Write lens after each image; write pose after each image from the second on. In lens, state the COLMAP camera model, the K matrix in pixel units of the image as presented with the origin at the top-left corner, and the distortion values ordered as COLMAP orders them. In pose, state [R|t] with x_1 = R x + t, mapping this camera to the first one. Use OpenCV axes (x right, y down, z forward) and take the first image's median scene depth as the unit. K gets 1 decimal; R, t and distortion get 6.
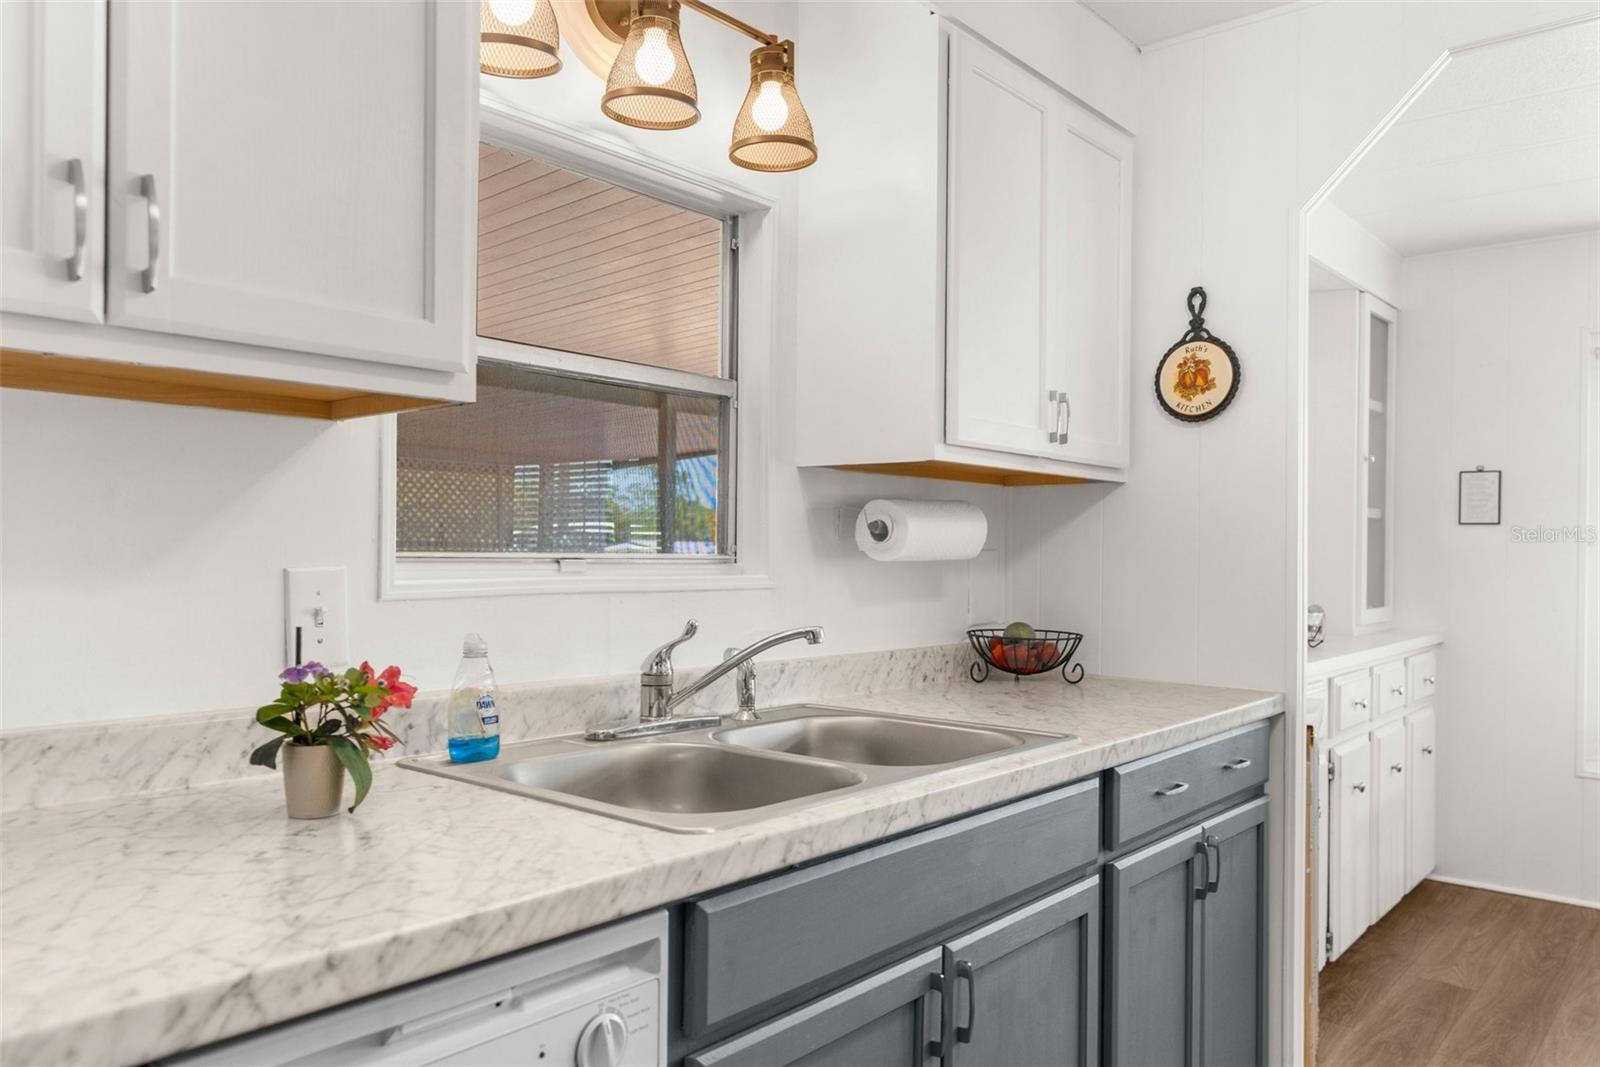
lens RADIAL K [[1154.1, 0, 798.3], [0, 1154.1, 552.9], [0, 0, 1]] dist [0.001500, 0.005228]
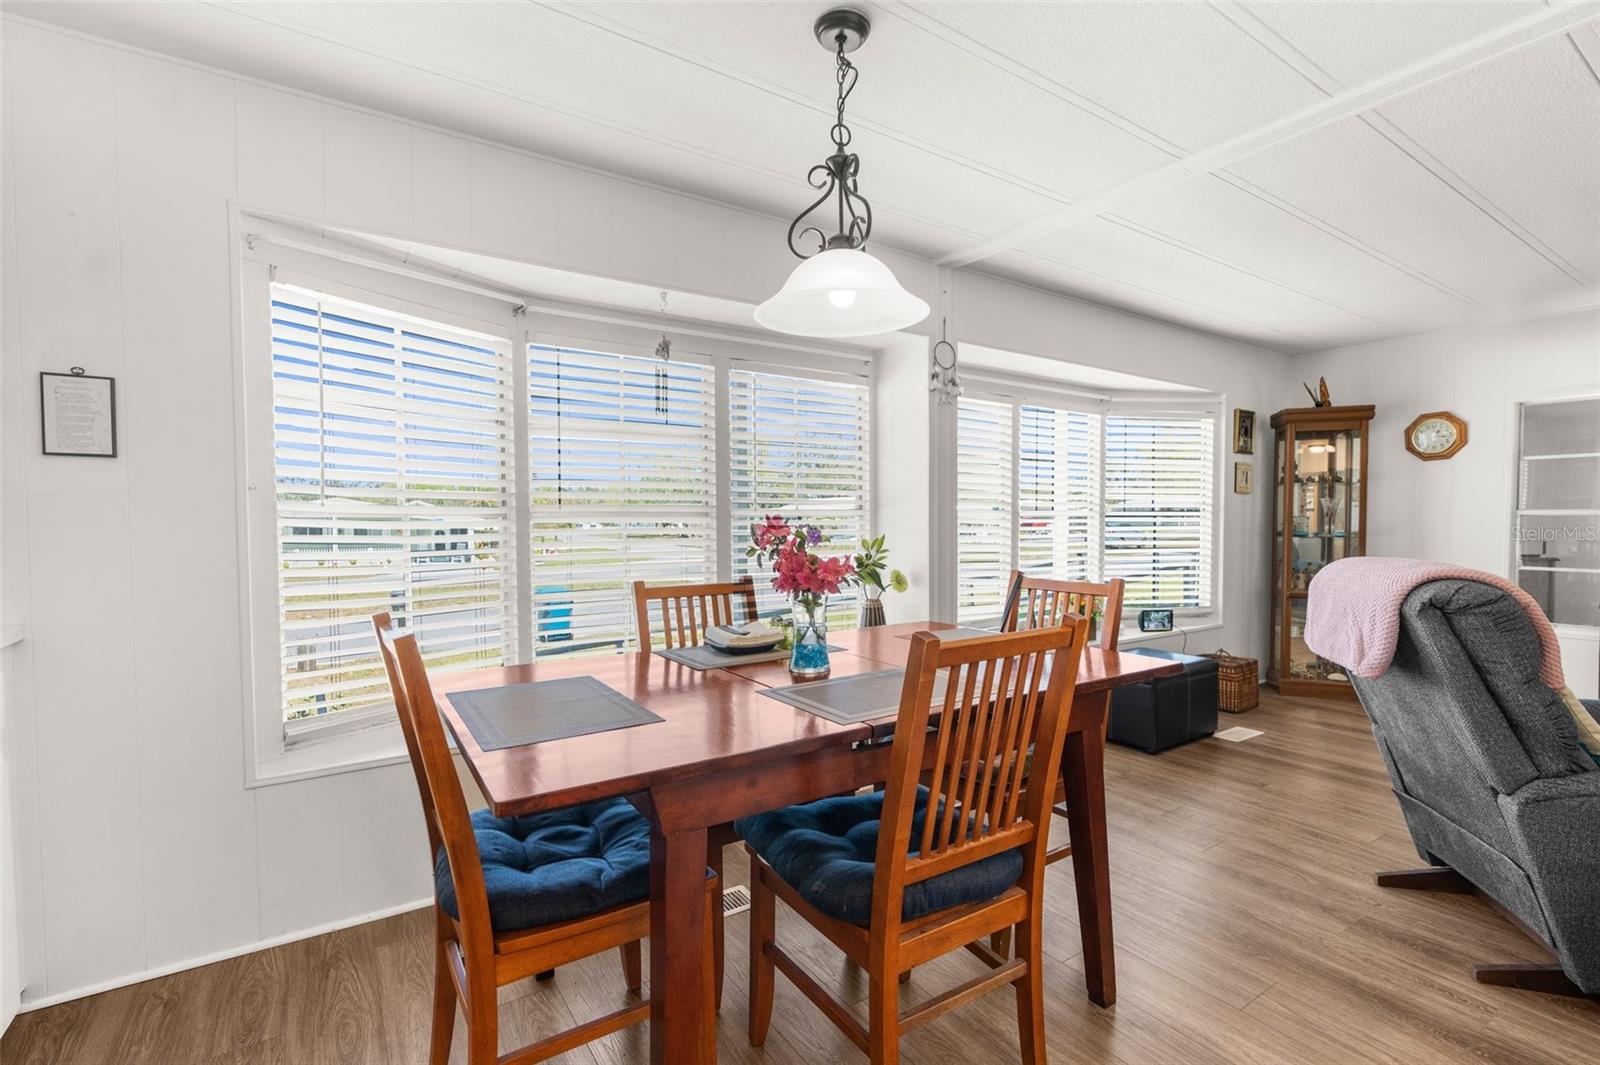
lens RADIAL K [[733.3, 0, 803.4], [0, 733.3, 536.3], [0, 0, 1]] dist [-0.001217, -0.000095]
pose [[0.276964, -0.036815, 0.960175, 0.640548], [0.017250, 0.999295, 0.033340, 0.030114], [-0.960726, 0.007329, 0.277403, 1.038720]]
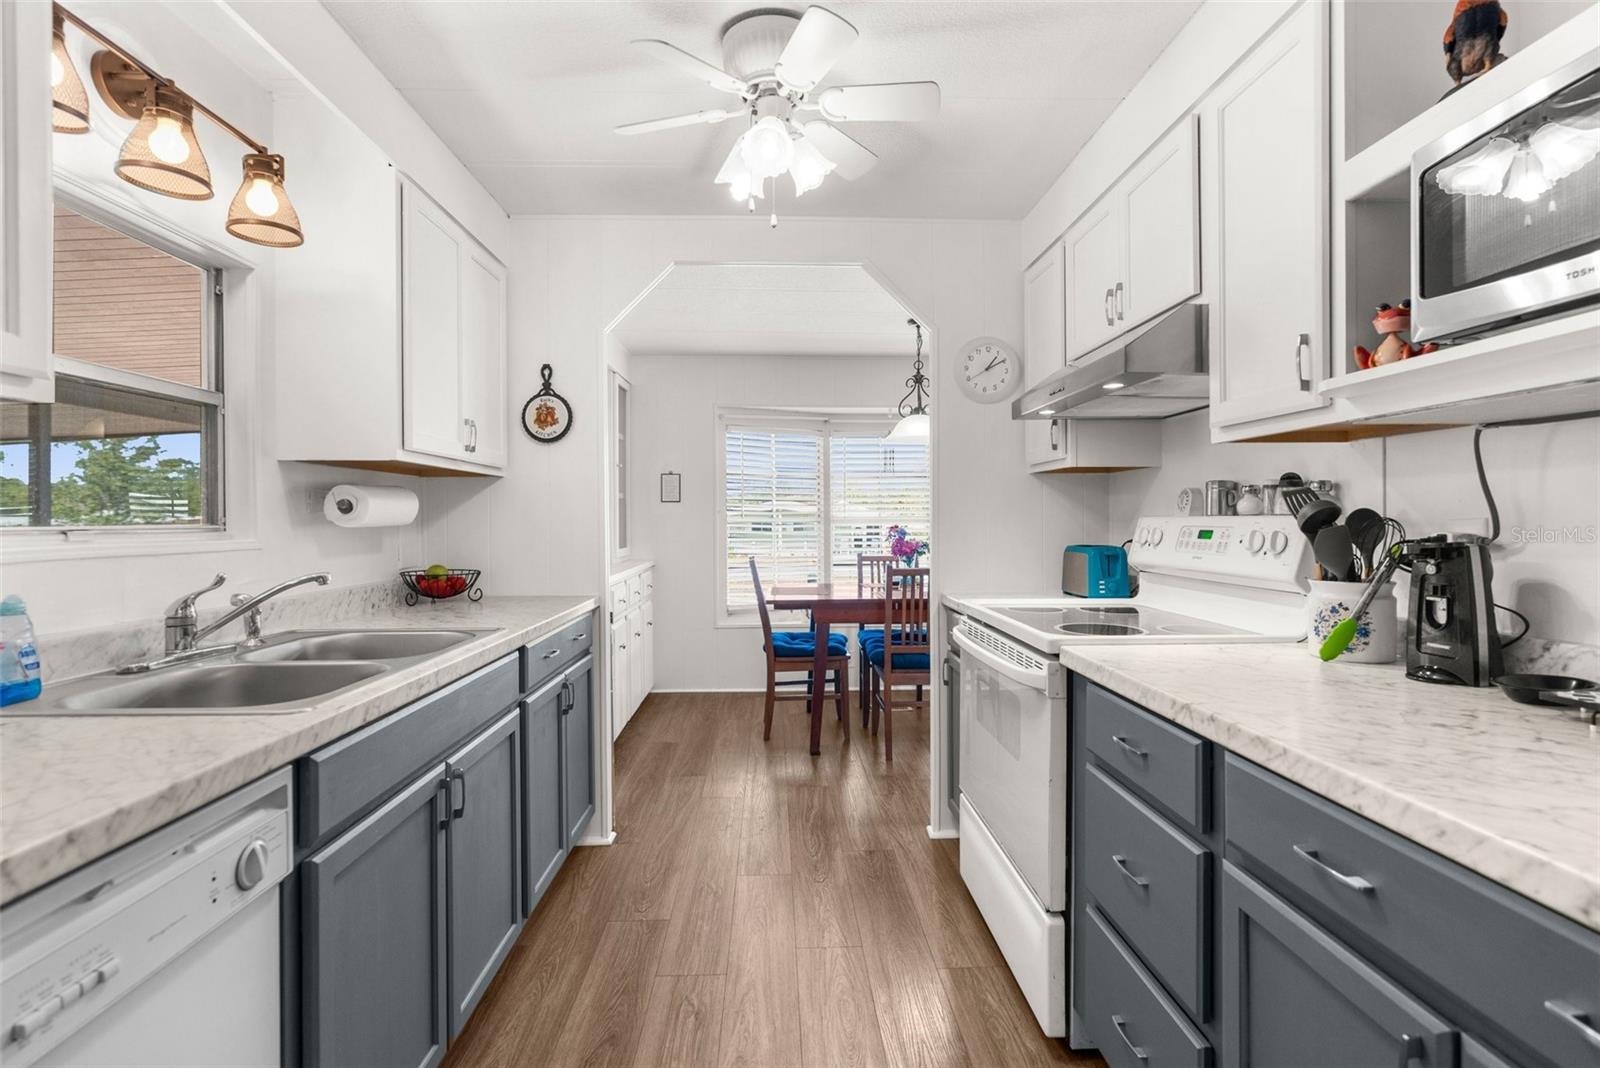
lens RADIAL K [[733.3, 0, 794.6], [0, 733.3, 524.2], [0, 0, 1]] dist [-0.001217, -0.000095]
pose [[0.742886, -0.018850, 0.669153, -0.146518], [0.014125, 0.999822, 0.012483, -0.000415], [-0.669269, 0.000178, 0.743020, -0.073037]]
